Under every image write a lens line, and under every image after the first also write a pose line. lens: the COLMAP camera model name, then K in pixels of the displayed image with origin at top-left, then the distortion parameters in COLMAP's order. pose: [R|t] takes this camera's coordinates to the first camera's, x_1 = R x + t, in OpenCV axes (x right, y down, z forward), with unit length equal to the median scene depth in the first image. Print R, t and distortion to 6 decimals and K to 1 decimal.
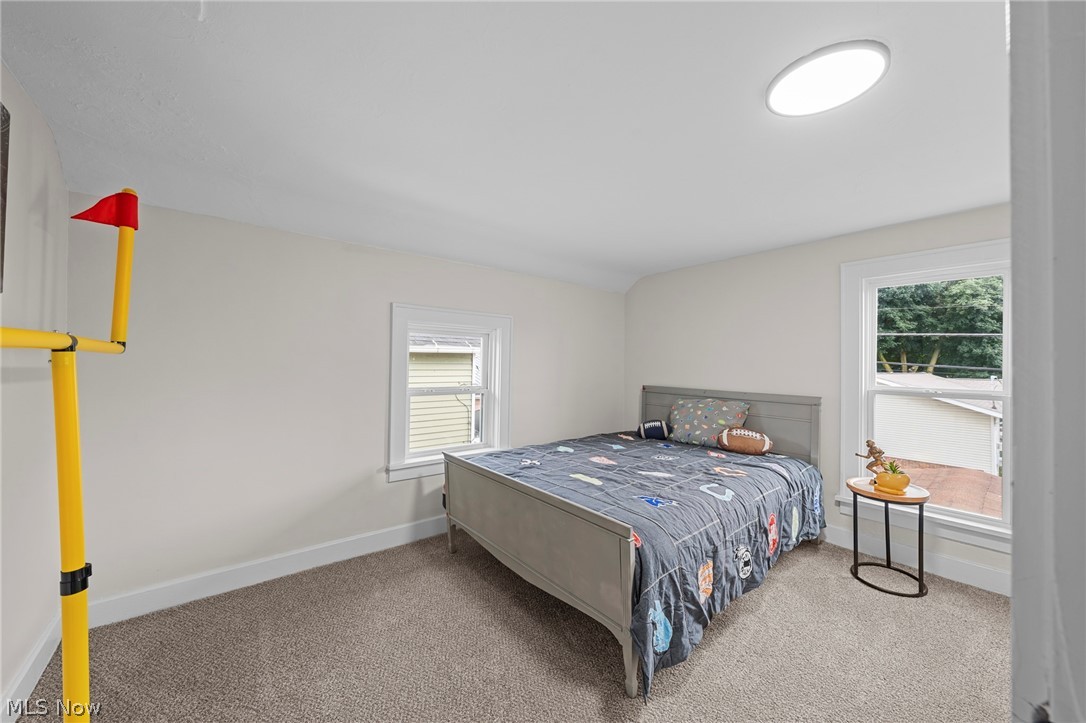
lens RADIAL K [[398.2, 0, 542.5], [0, 398.2, 360.7], [0, 0, 1]] dist [-0.001990, 0.000067]
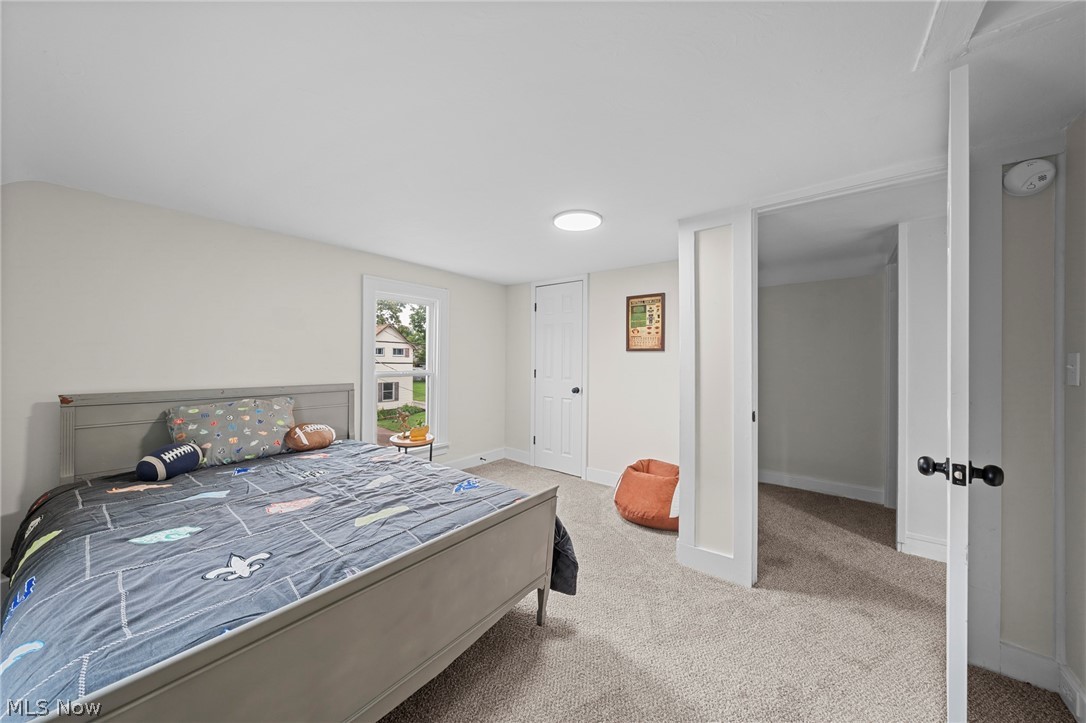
lens RADIAL K [[365.3, 0, 543.0], [0, 365.3, 361.5], [0, 0, 1]] dist [-0.001989, -0.000148]
pose [[-0.215843, -0.021827, 0.976184, -0.643895], [-0.020927, 0.999624, 0.017724, -0.006310], [-0.976204, -0.016603, -0.216218, 0.906922]]
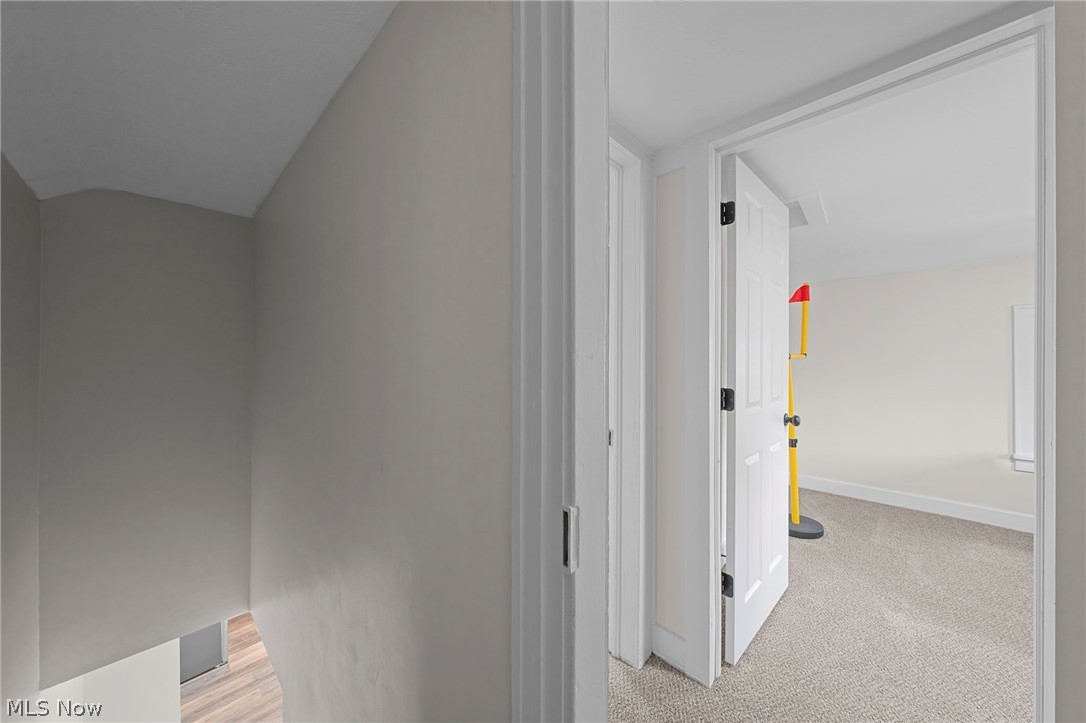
lens RADIAL K [[365.3, 0, 543.0], [0, 365.3, 361.5], [0, 0, 1]] dist [-0.001989, -0.000148]
pose [[0.126941, -0.019285, -0.991723, 0.316676], [0.017255, 0.999703, -0.017231, 0.000899], [0.991760, -0.014924, 0.127236, -0.290893]]
